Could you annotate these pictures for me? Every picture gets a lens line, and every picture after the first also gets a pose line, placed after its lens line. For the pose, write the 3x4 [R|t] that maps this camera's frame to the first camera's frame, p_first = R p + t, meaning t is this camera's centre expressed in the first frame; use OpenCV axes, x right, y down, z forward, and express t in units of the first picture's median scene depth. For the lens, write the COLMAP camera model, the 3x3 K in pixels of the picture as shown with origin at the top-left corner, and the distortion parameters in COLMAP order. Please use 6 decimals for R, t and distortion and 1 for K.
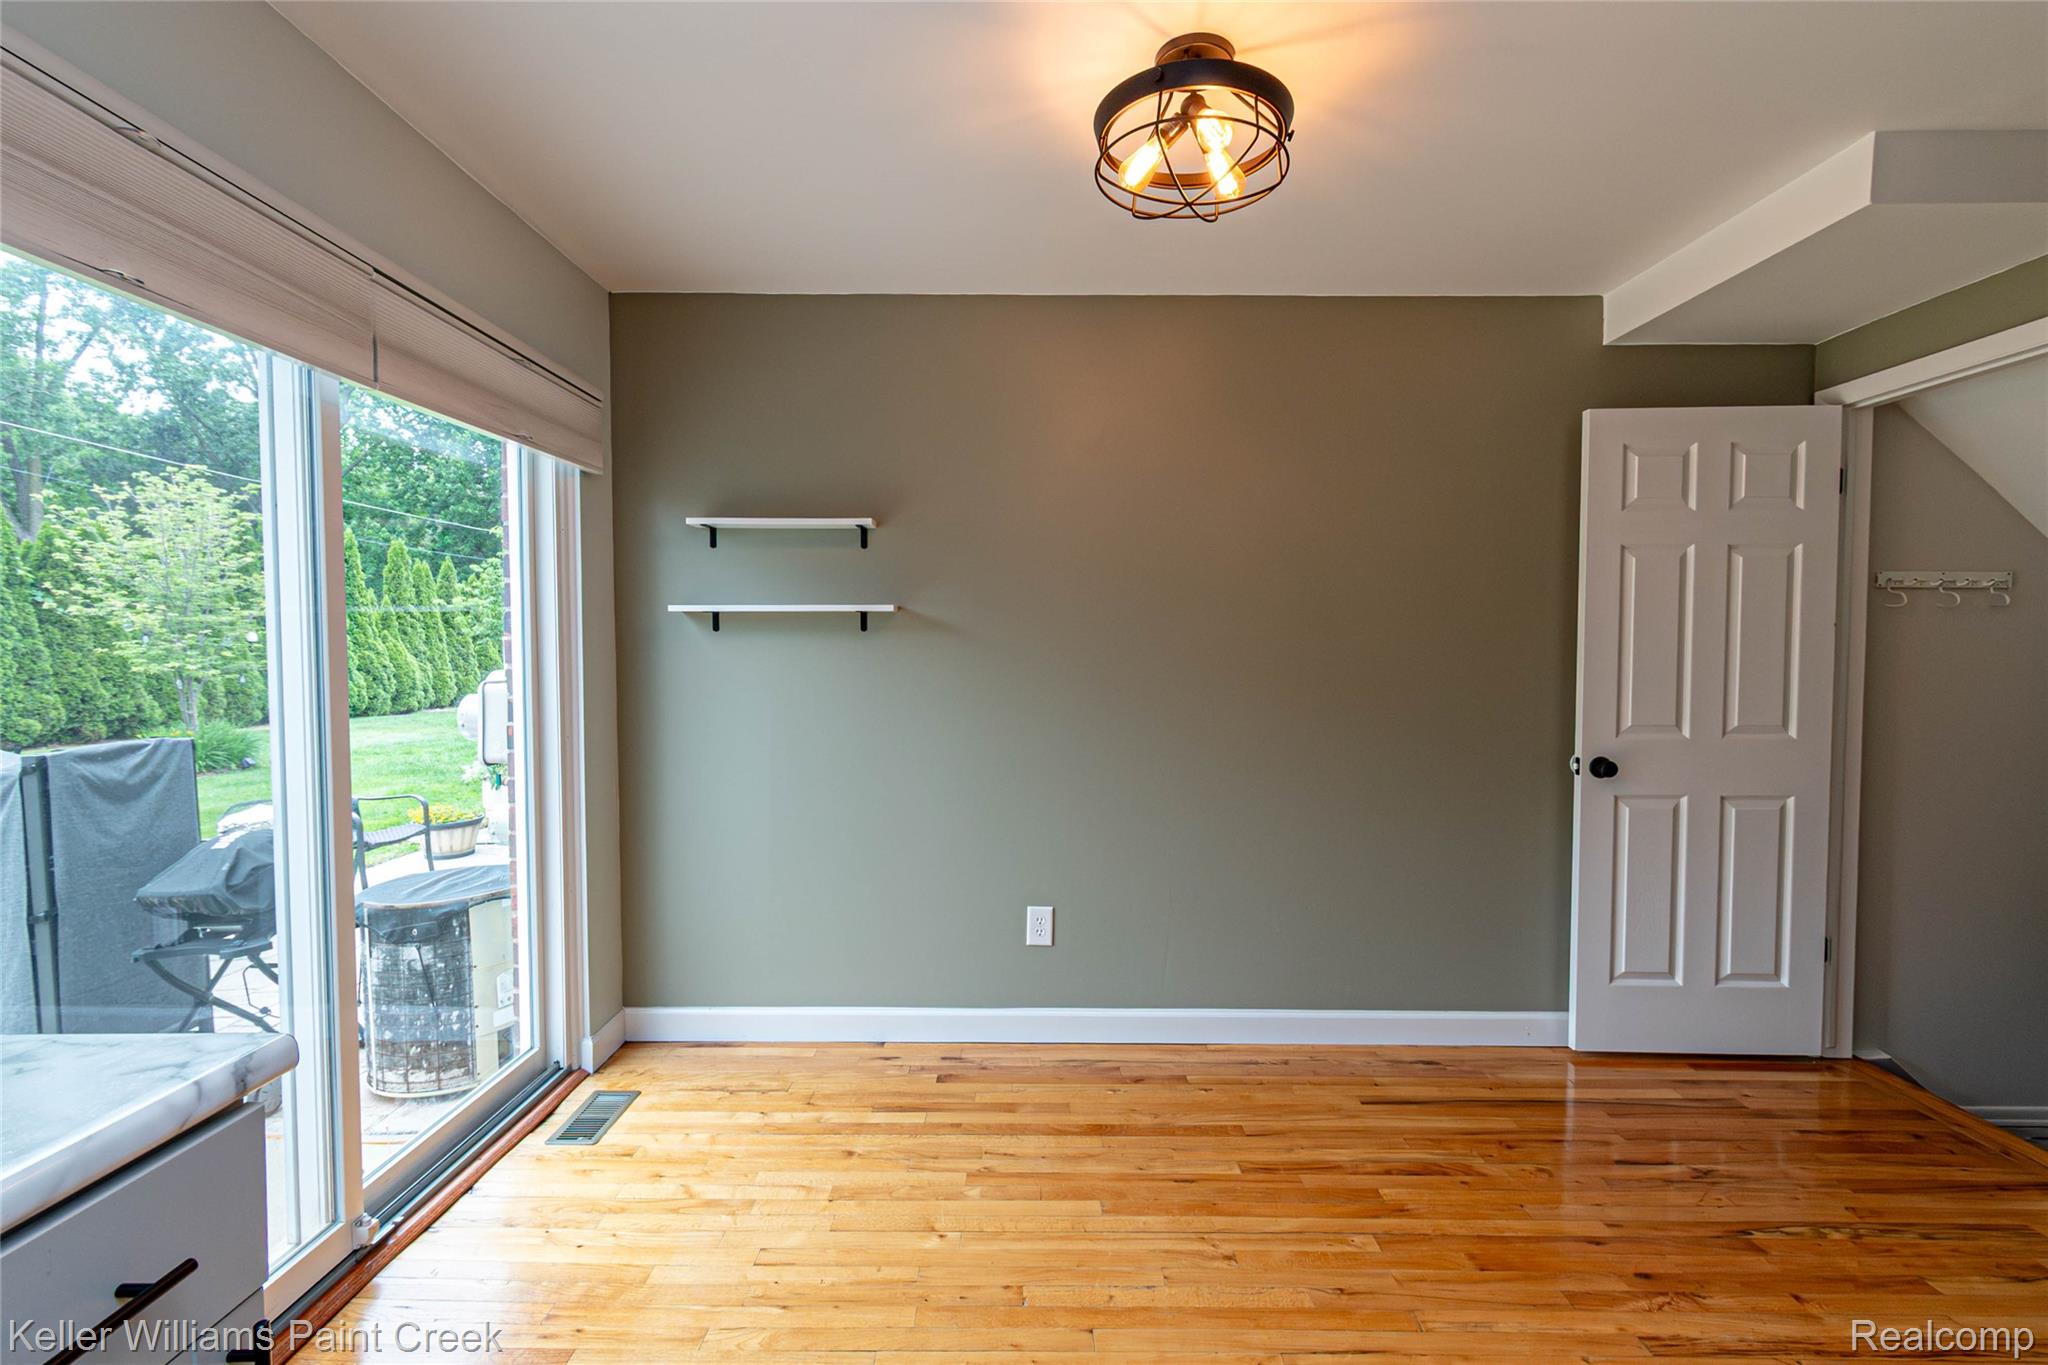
lens RADIAL K [[916.9, 0, 1026.2], [0, 916.9, 682.8], [0, 0, 1]] dist [0.004610, 0.000072]
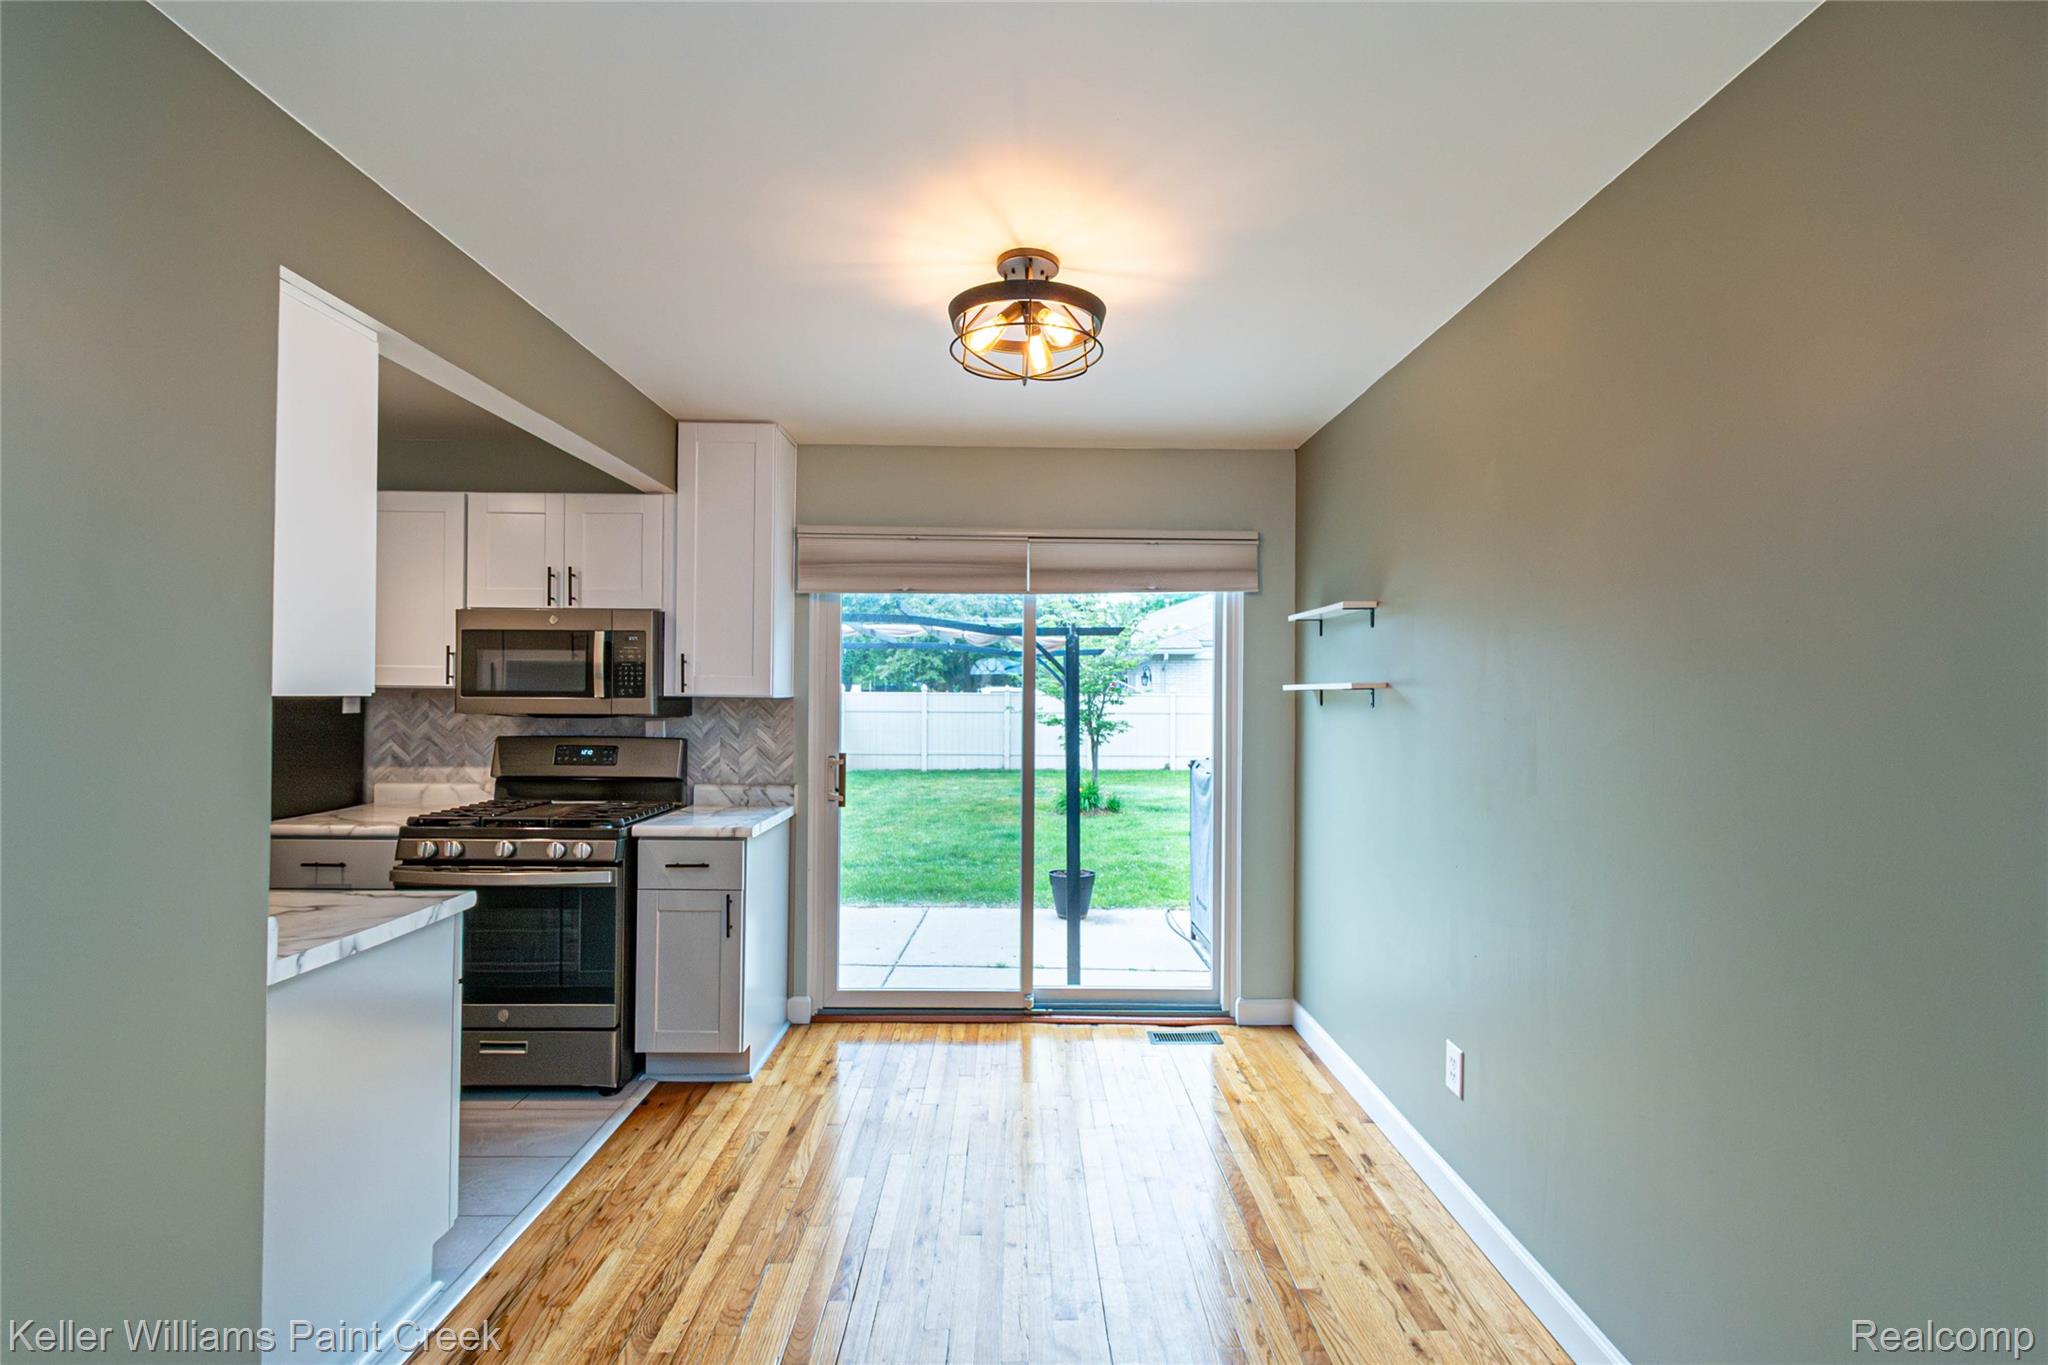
lens RADIAL K [[906.8, 0, 1024.0], [0, 906.8, 682.5], [0, 0, 1]] dist [0.000934, -0.000031]
pose [[0.008139, -0.012097, -0.999894, 0.977706], [-0.038504, 0.999181, -0.012402, -0.066365], [0.999225, 0.038601, 0.007667, 0.704777]]
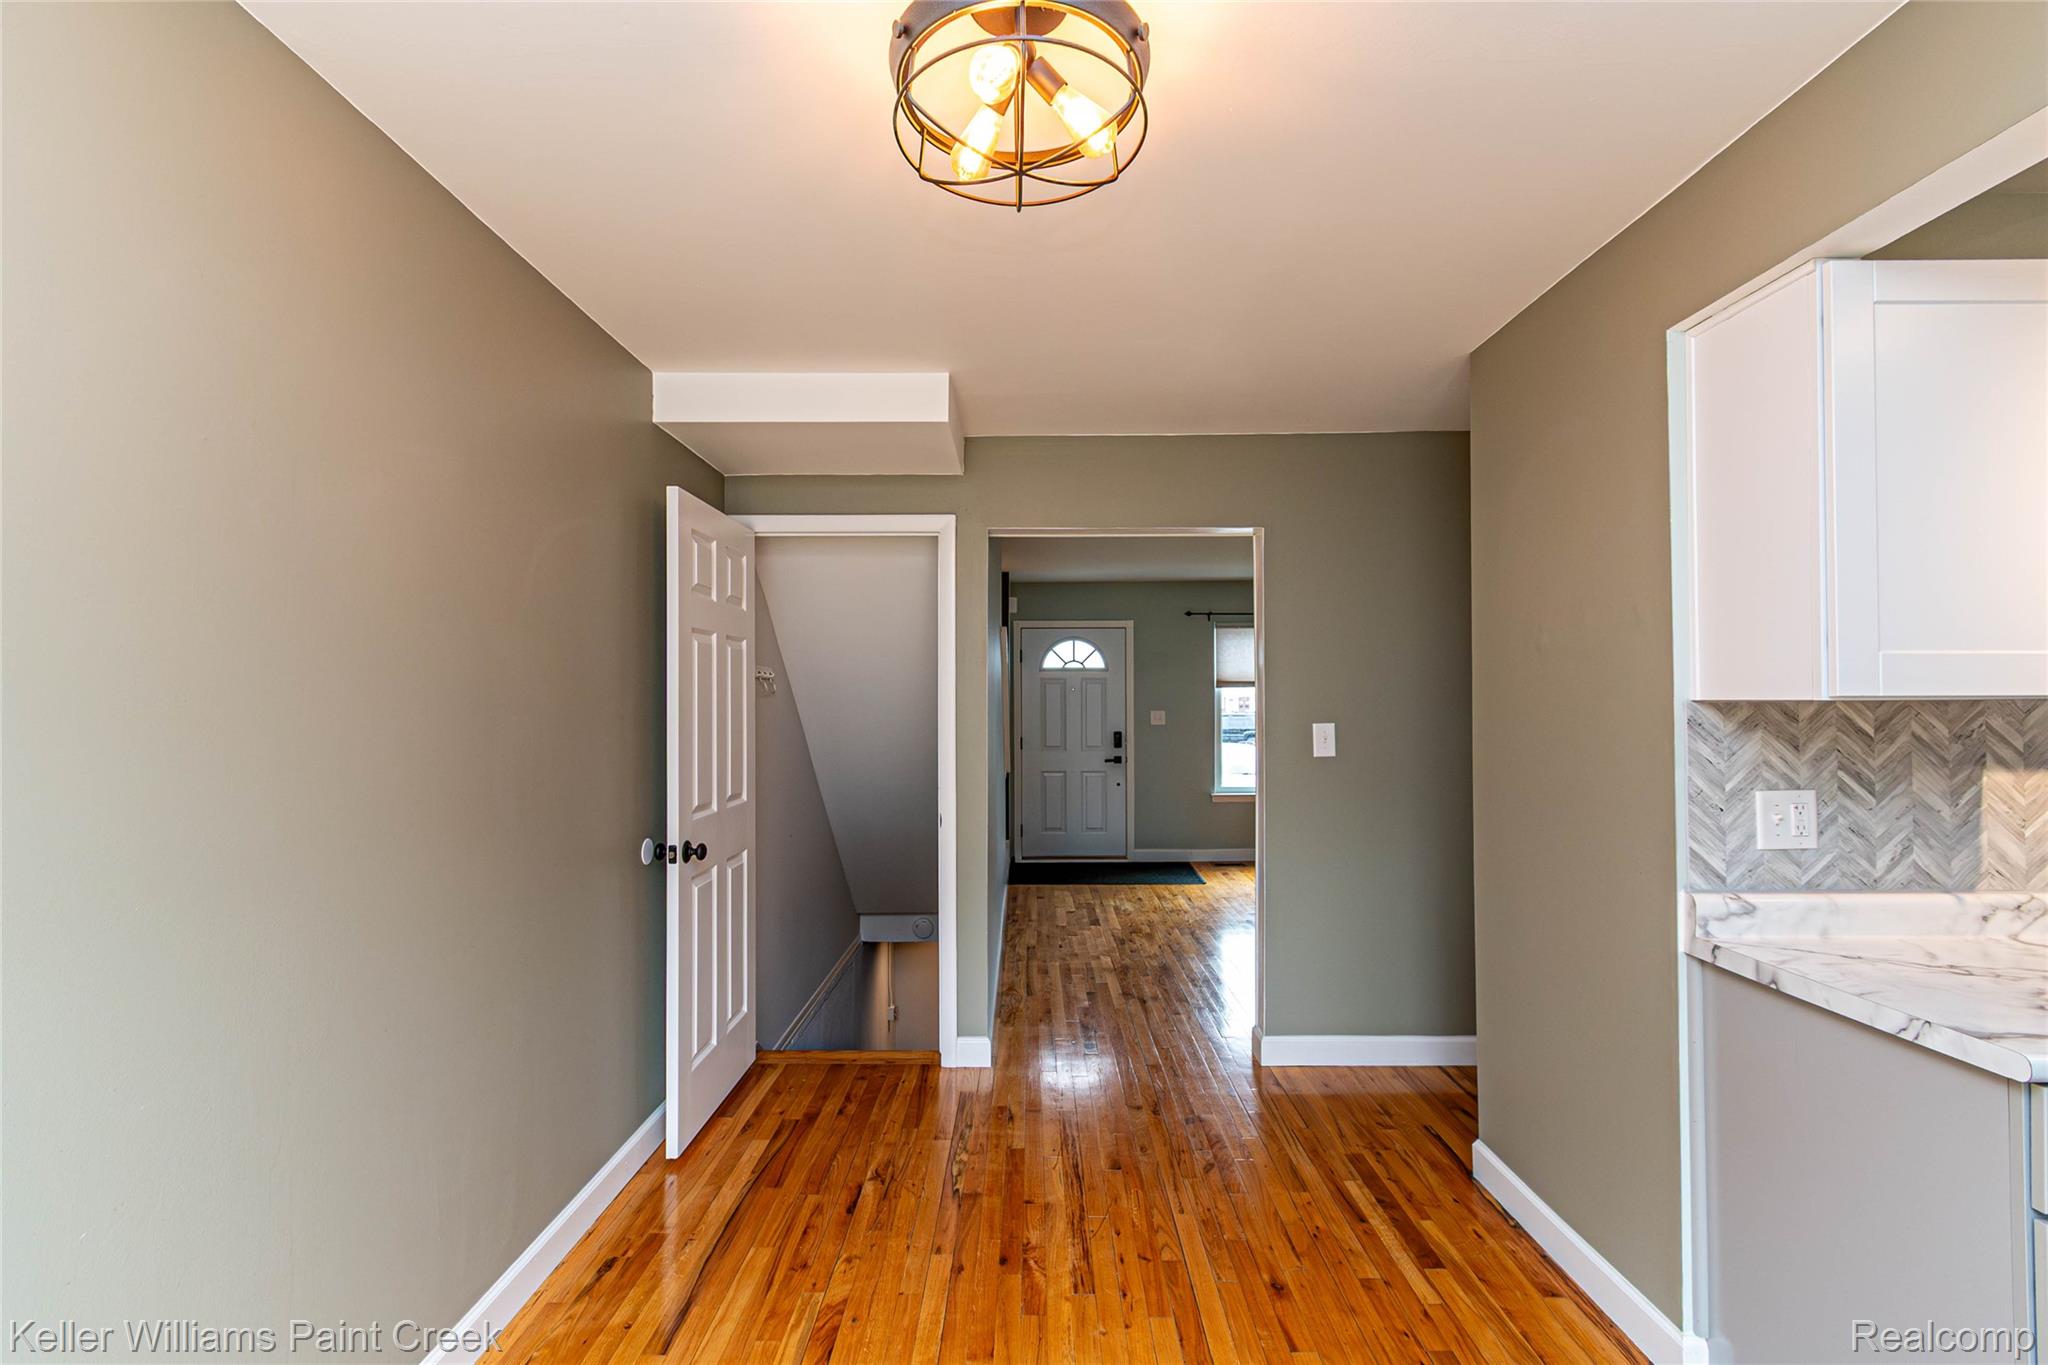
lens RADIAL K [[902.5, 0, 1034.6], [0, 902.5, 689.0], [0, 0, 1]] dist [-0.000232, -0.000401]
pose [[-0.002820, 0.016100, 0.999866, -0.387996], [0.035600, 0.999238, -0.015989, -0.060245], [-0.999362, 0.035550, -0.003391, 0.704722]]
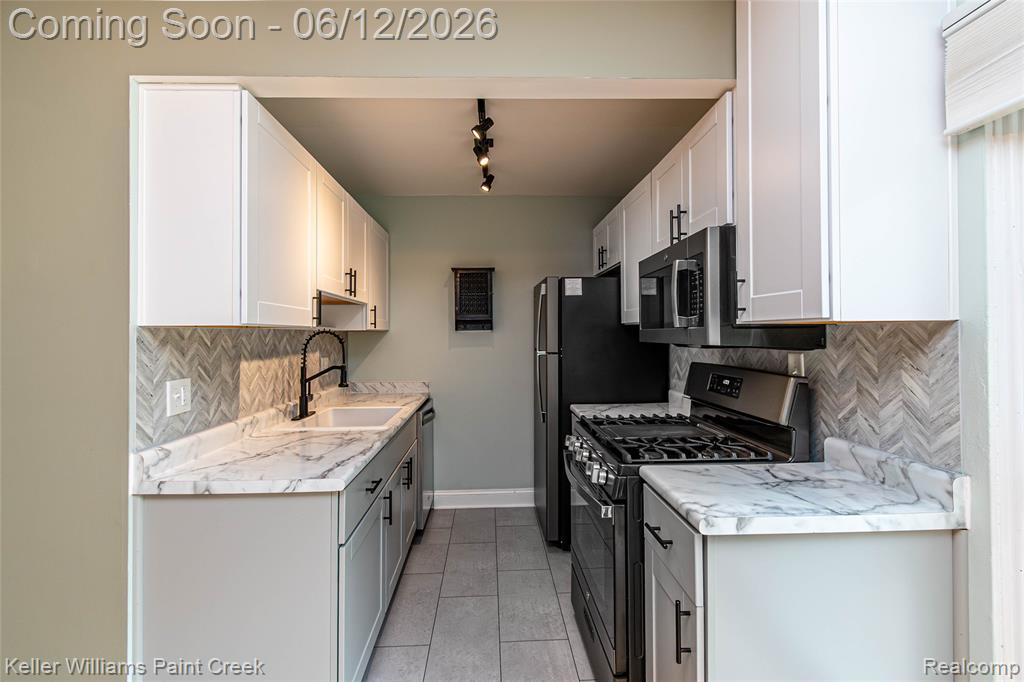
lens RADIAL K [[460.9, 0, 500.7], [0, 460.9, 329.7], [0, 0, 1]] dist [0.000620, 0.000007]
pose [[-0.999253, 0.005906, -0.038195, -0.078311], [0.005111, 0.999769, 0.020868, -0.048602], [0.038309, 0.020657, -0.999052, 0.755219]]
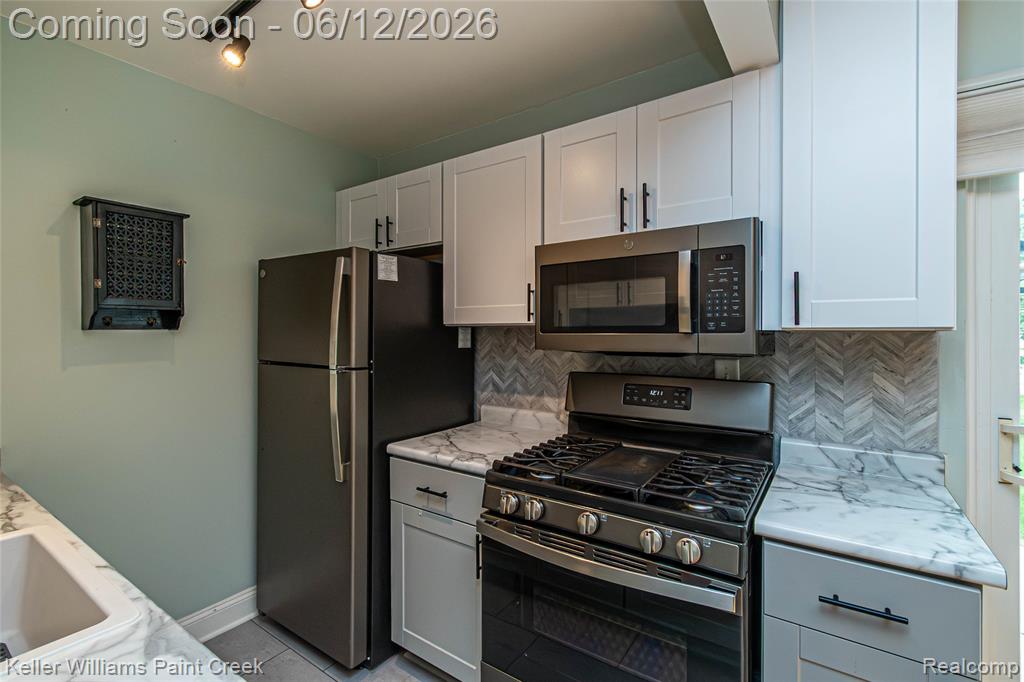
lens RADIAL K [[465.3, 0, 512.0], [0, 465.3, 341.0], [0, 0, 1]] dist [0.001155, -0.000067]
pose [[-0.570498, 0.008850, -0.821251, 0.211267], [-0.027303, 0.999185, 0.029734, -0.037299], [0.820845, 0.039386, -0.569791, 0.237975]]
